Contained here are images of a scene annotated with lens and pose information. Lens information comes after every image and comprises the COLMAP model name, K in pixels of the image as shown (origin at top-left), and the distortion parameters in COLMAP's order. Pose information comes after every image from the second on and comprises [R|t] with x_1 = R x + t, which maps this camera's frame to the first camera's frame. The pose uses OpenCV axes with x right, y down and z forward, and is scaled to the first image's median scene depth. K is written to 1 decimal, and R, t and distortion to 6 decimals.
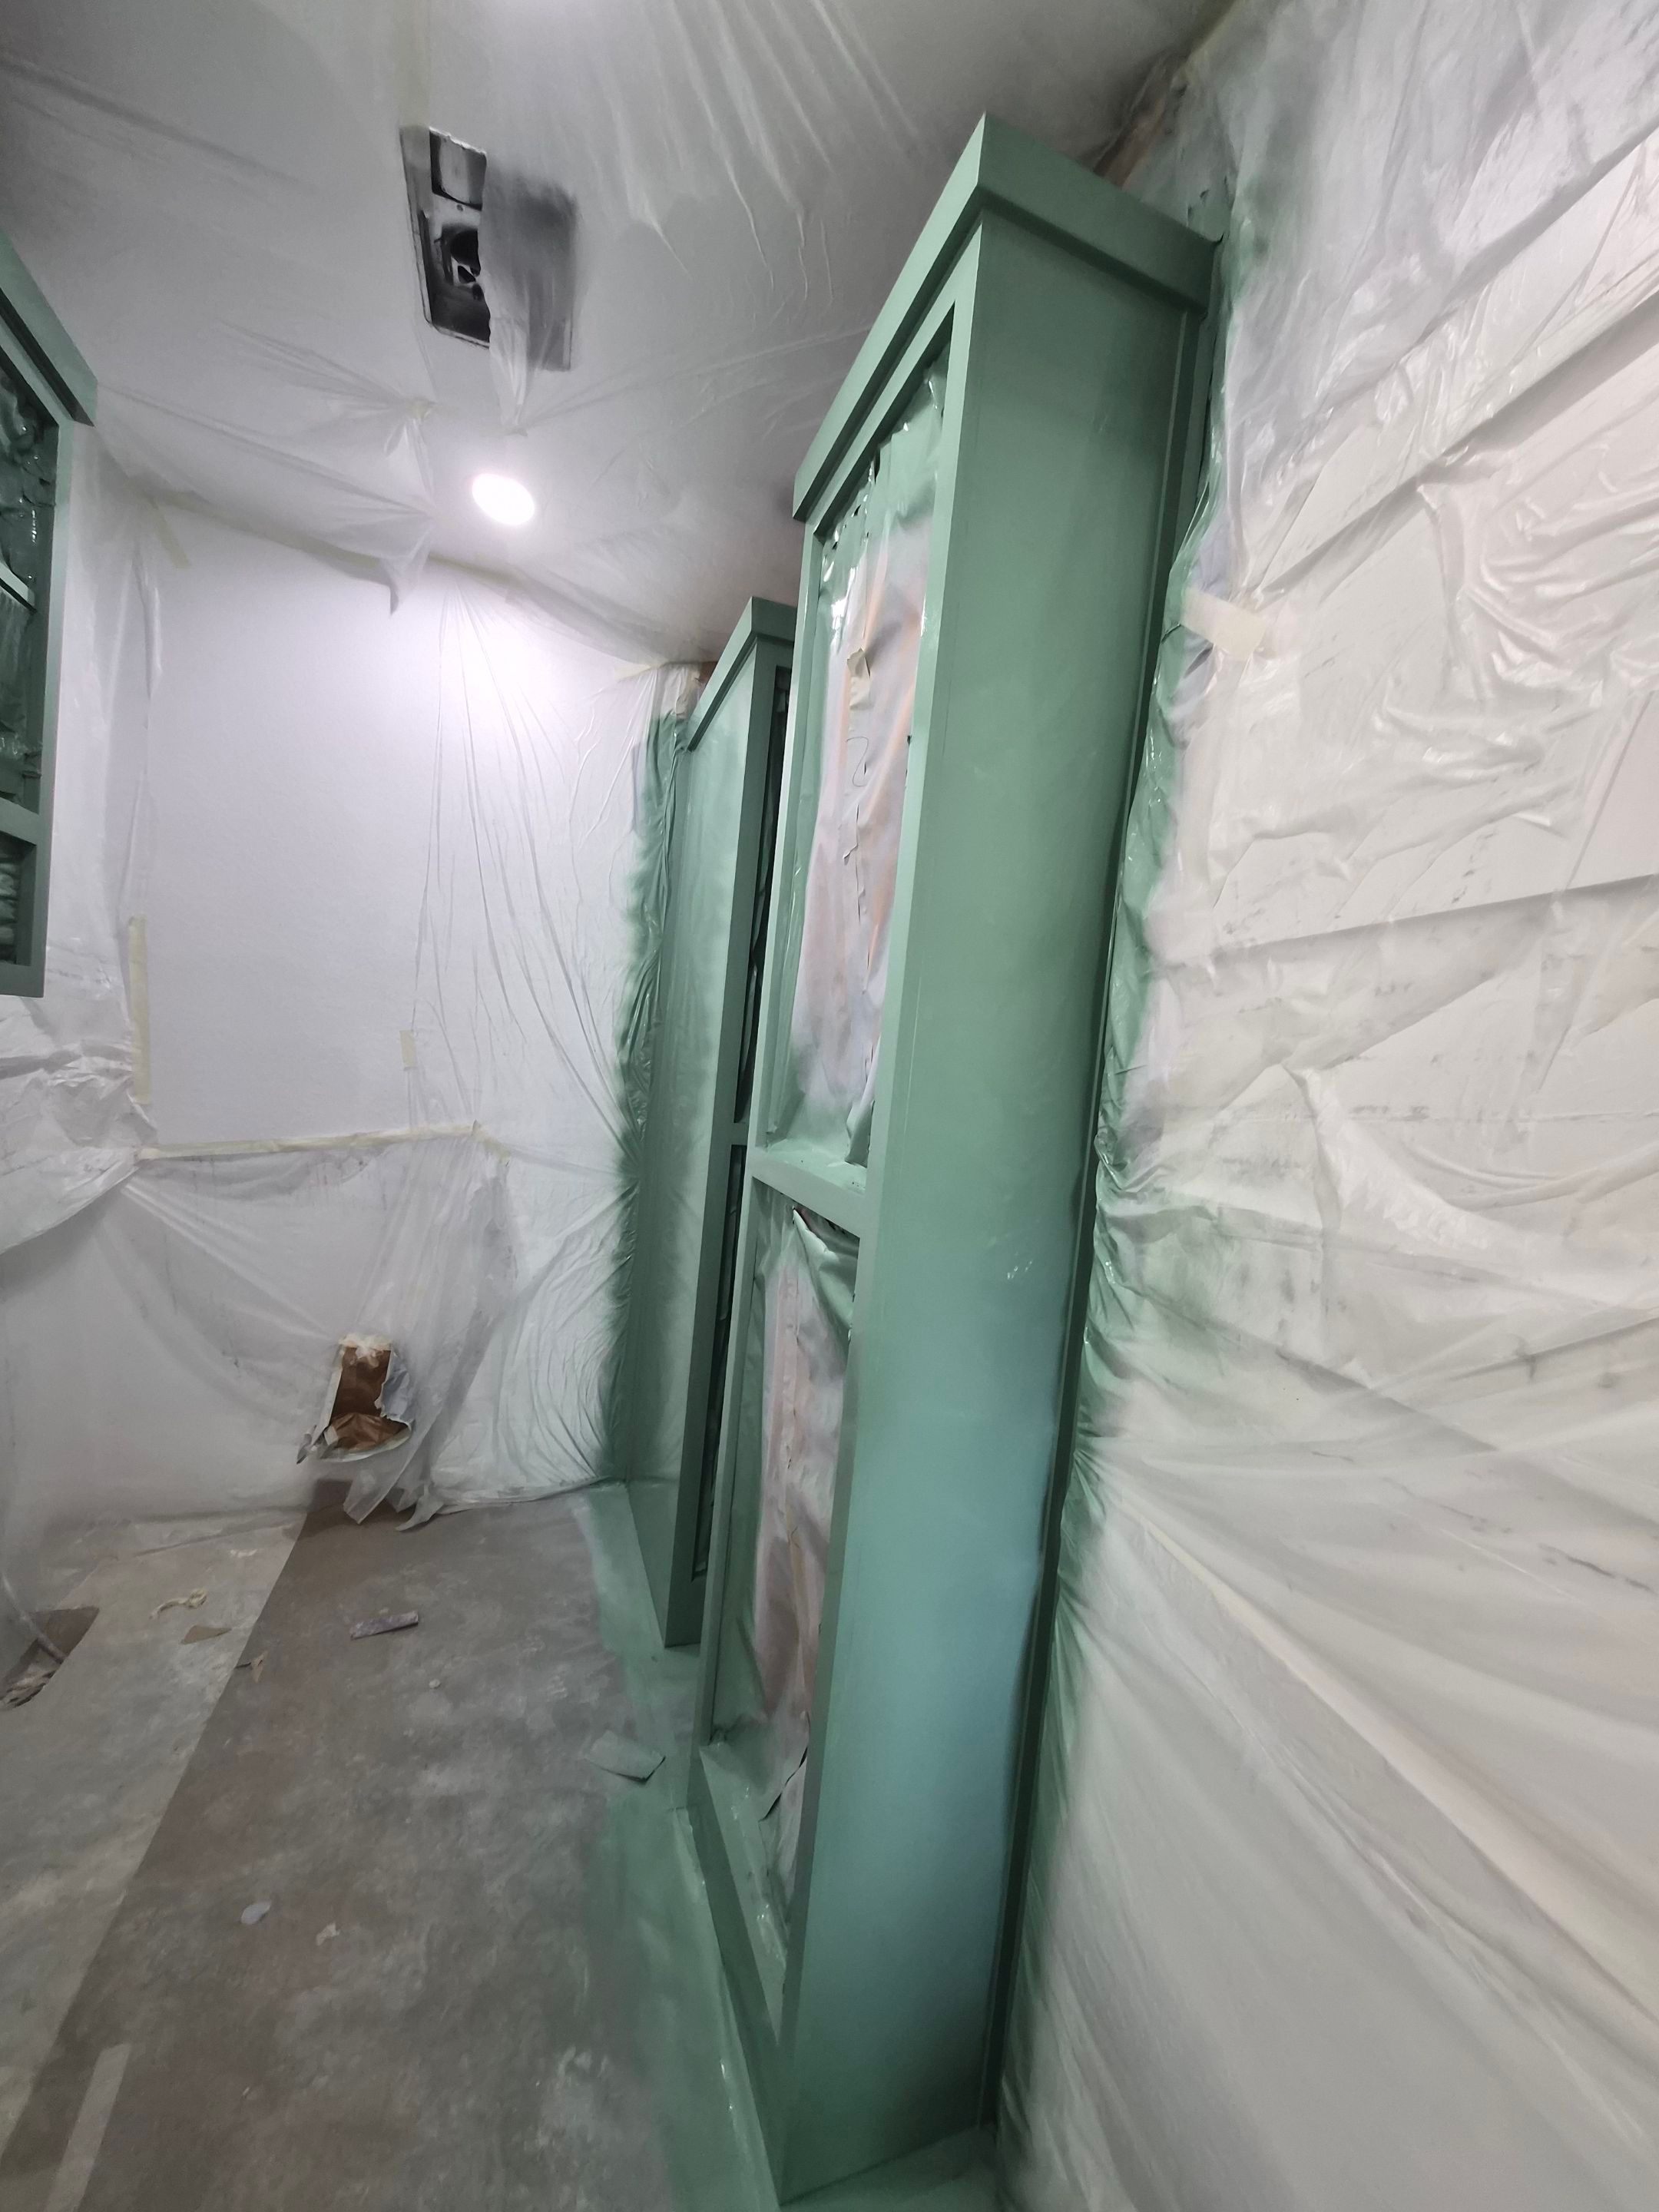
lens RADIAL K [[858.2, 0, 829.5], [0, 858.2, 1106.0], [0, 0, 1]] dist [-0.002846, -0.001062]
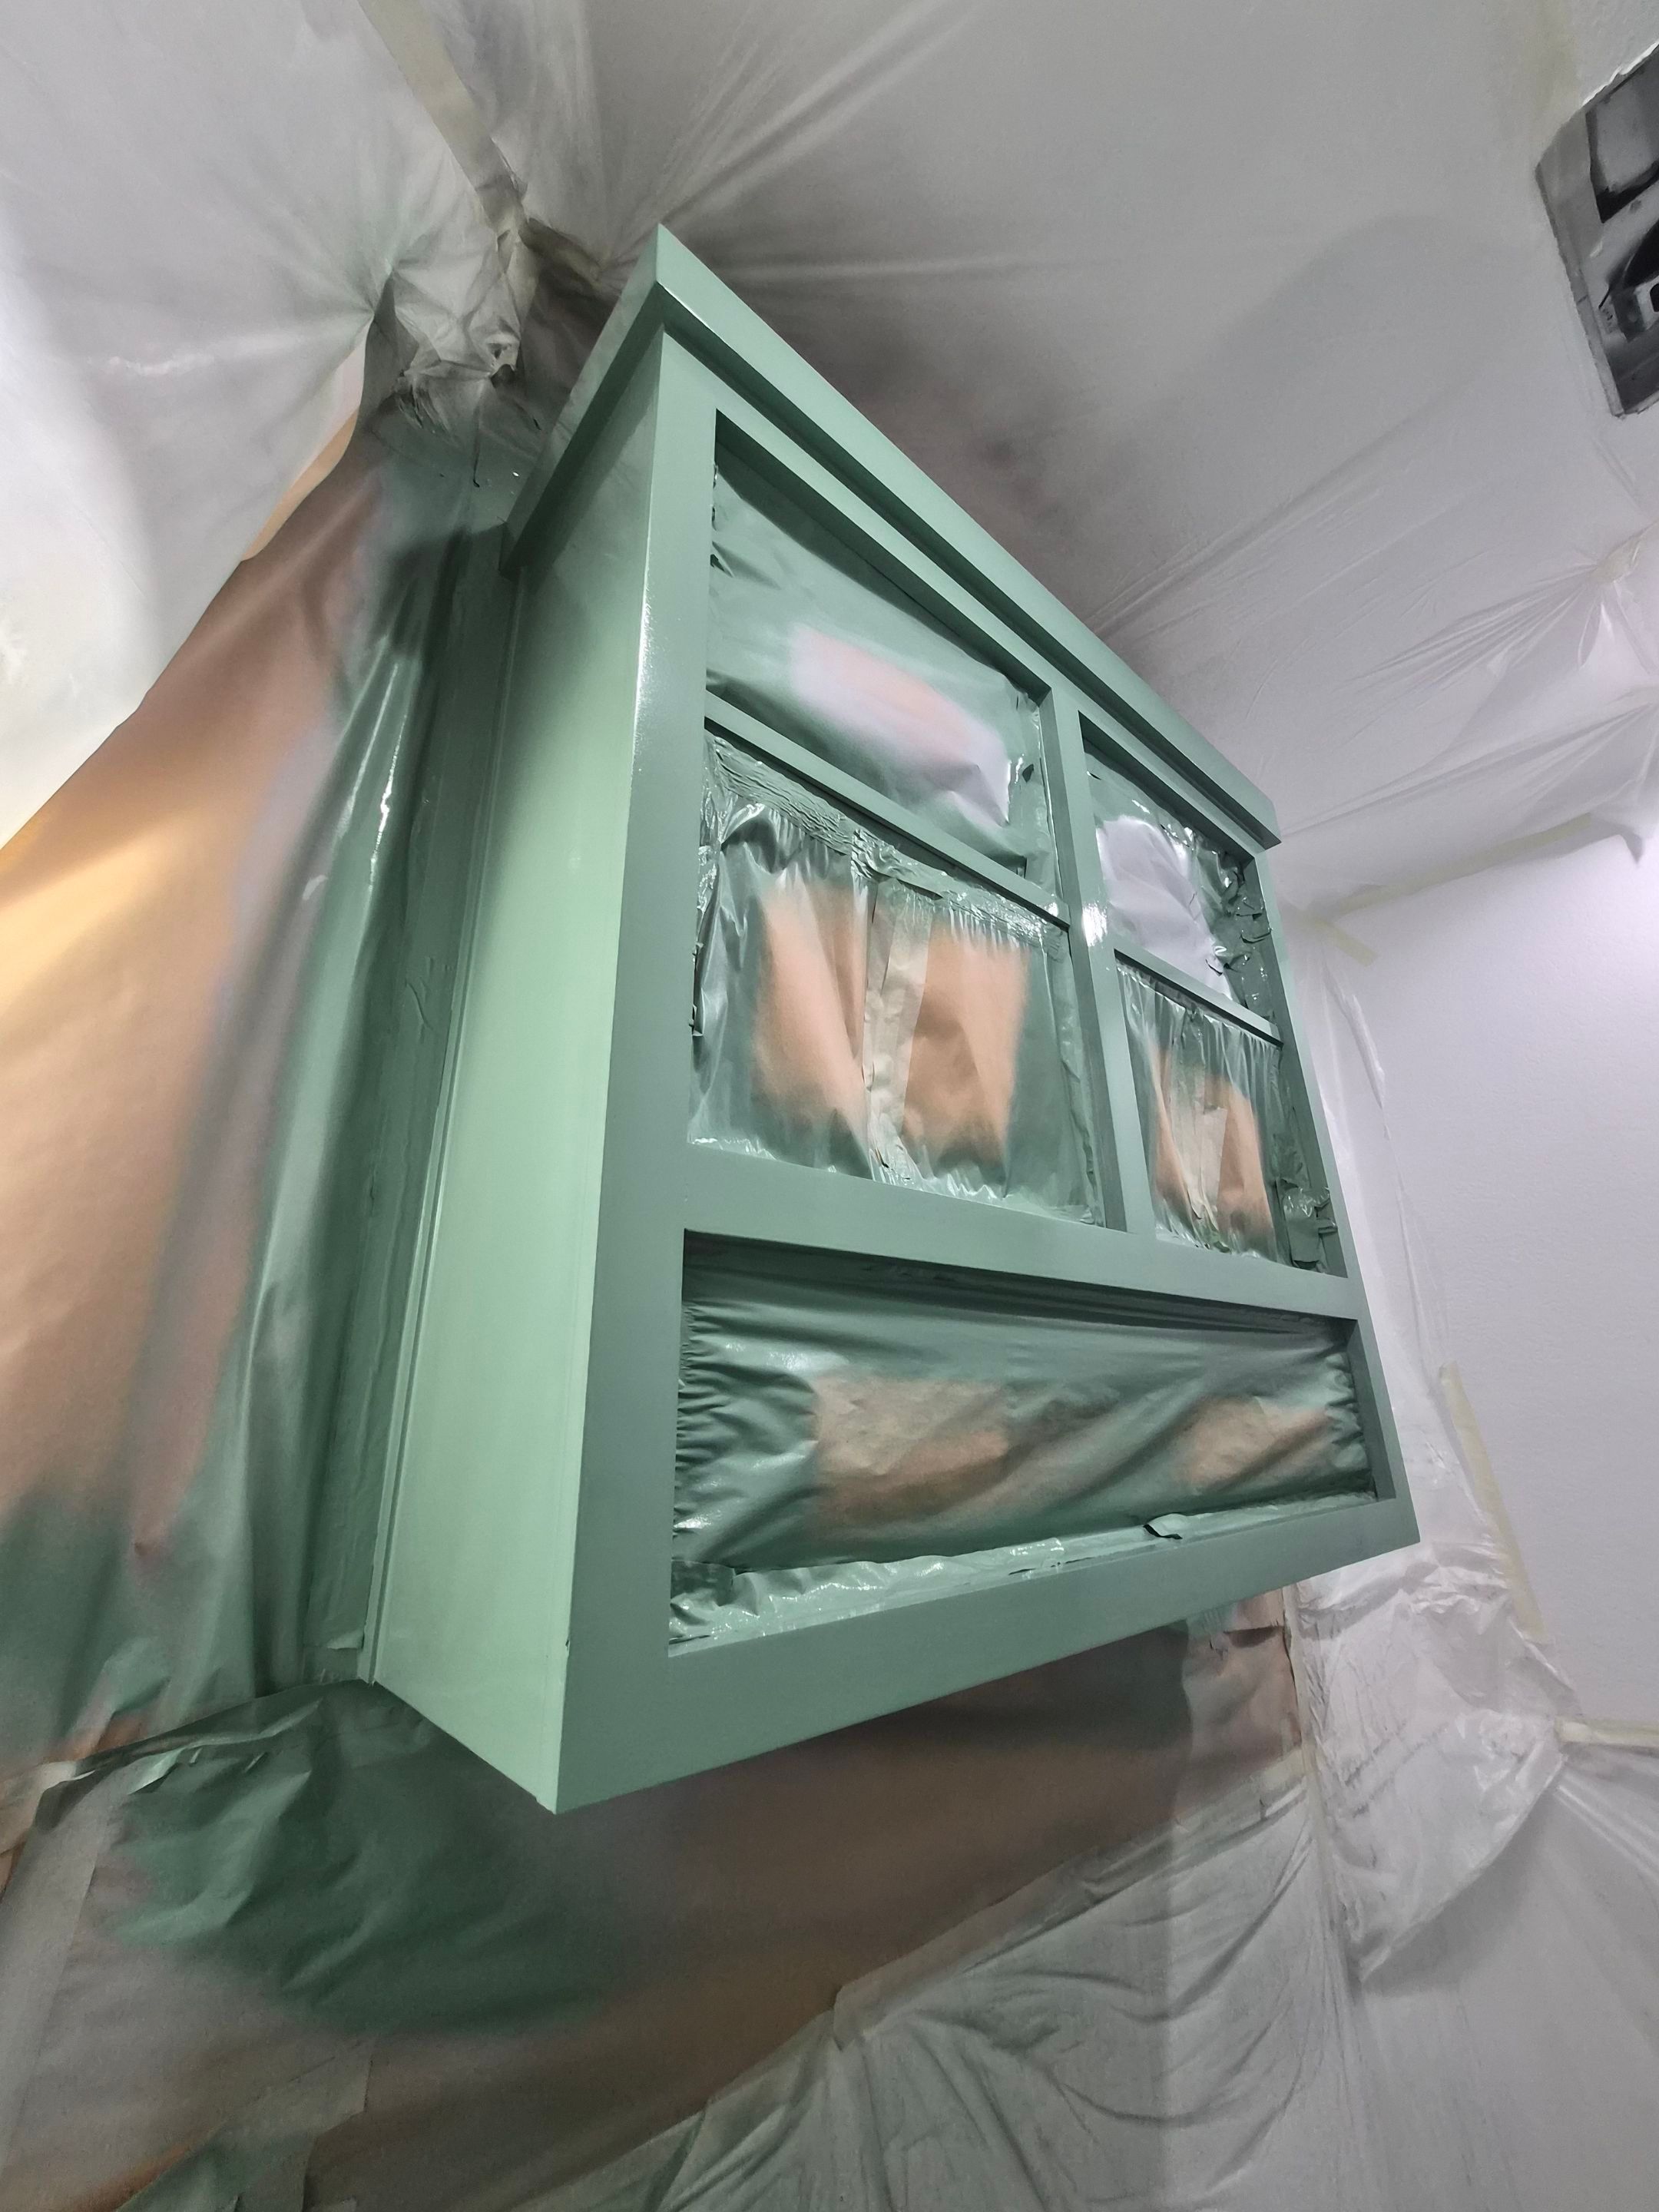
lens RADIAL K [[858.2, 0, 829.5], [0, 858.2, 1106.0], [0, 0, 1]] dist [-0.002846, -0.001062]
pose [[0.331173, -0.415592, -0.847117, -0.236921], [0.005189, 0.898568, -0.438804, -0.094263], [0.943556, 0.140924, 0.299738, 0.202304]]
